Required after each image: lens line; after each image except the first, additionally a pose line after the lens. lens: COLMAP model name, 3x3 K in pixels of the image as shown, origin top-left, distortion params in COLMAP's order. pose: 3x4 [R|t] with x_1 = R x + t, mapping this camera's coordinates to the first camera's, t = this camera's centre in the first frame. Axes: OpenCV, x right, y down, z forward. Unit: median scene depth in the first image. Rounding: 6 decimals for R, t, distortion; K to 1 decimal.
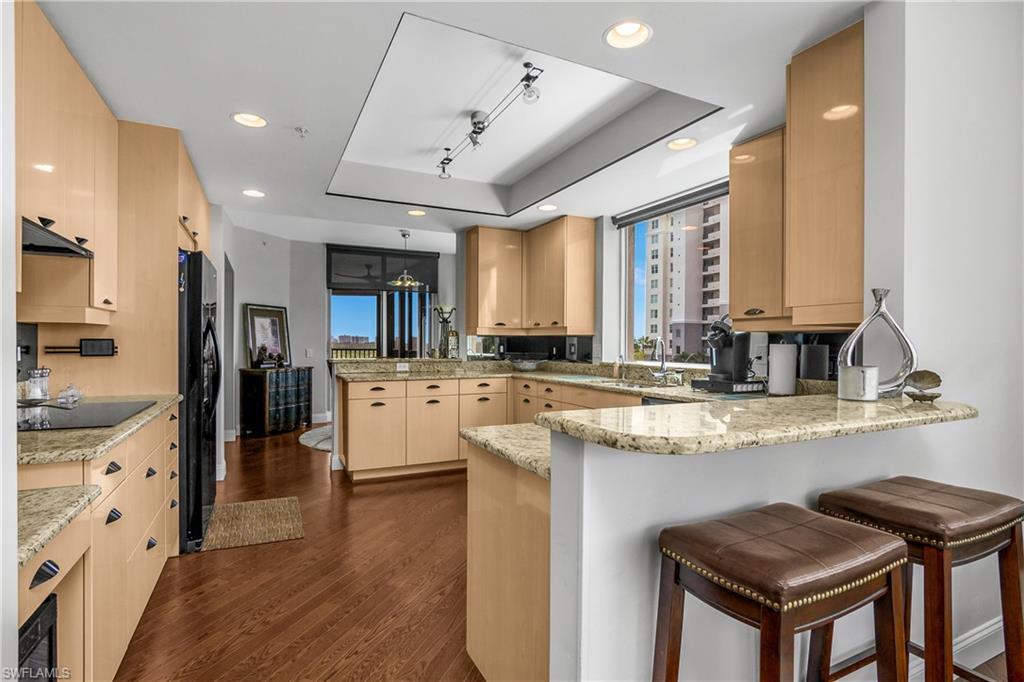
lens RADIAL K [[506.8, 0, 510.7], [0, 506.8, 343.9], [0, 0, 1]] dist [-0.022296, 0.004154]
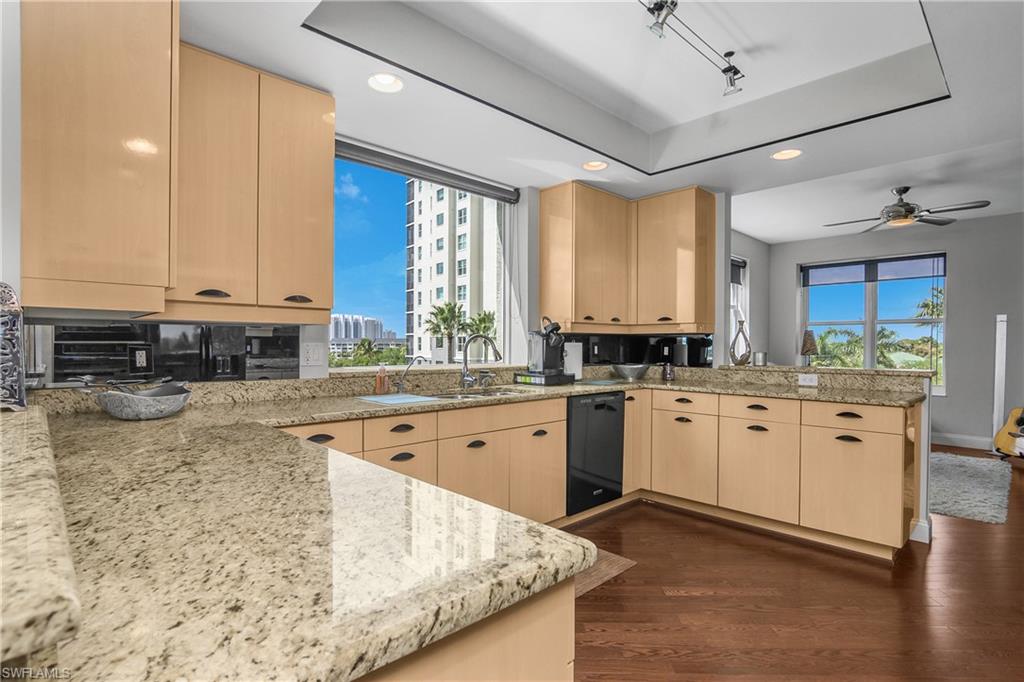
lens RADIAL K [[506.8, 0, 507.1], [0, 506.8, 341.3], [0, 0, 1]] dist [-0.022296, 0.004154]
pose [[-0.310580, -0.006066, 0.950528, -0.451754], [-0.004821, 0.999977, 0.004806, -0.004705], [-0.950535, -0.003089, -0.310602, 1.013413]]
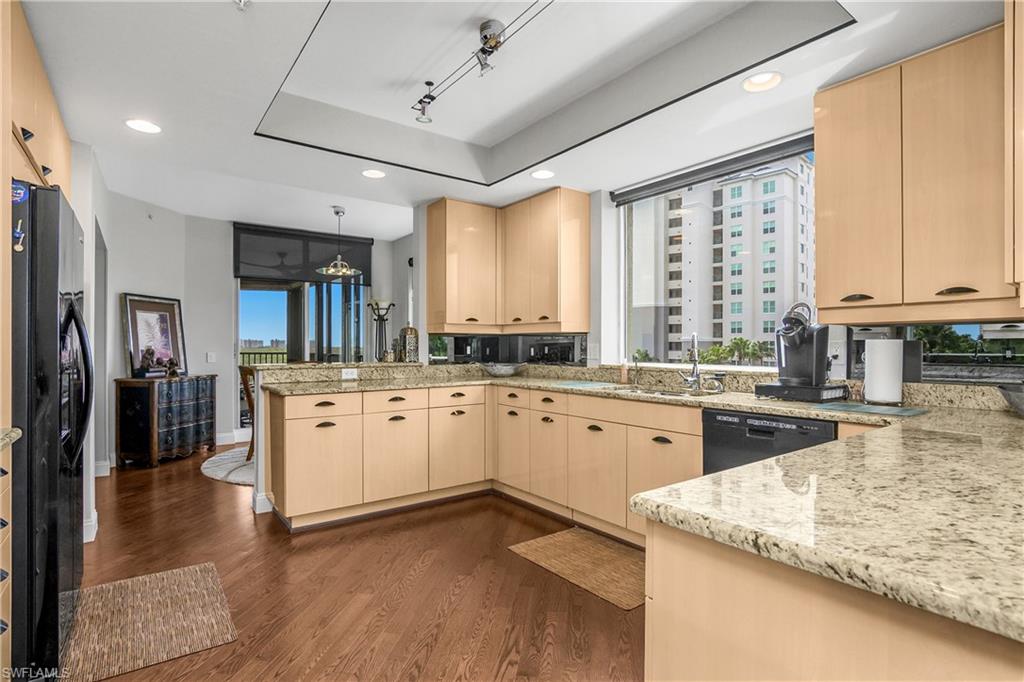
lens RADIAL K [[506.8, 0, 504.1], [0, 506.8, 343.8], [0, 0, 1]] dist [-0.022296, 0.004154]
pose [[0.984416, -0.004347, 0.175804, -0.127773], [0.005480, 0.999967, -0.005960, 0.005941], [-0.175773, 0.006831, 0.984407, 0.209962]]
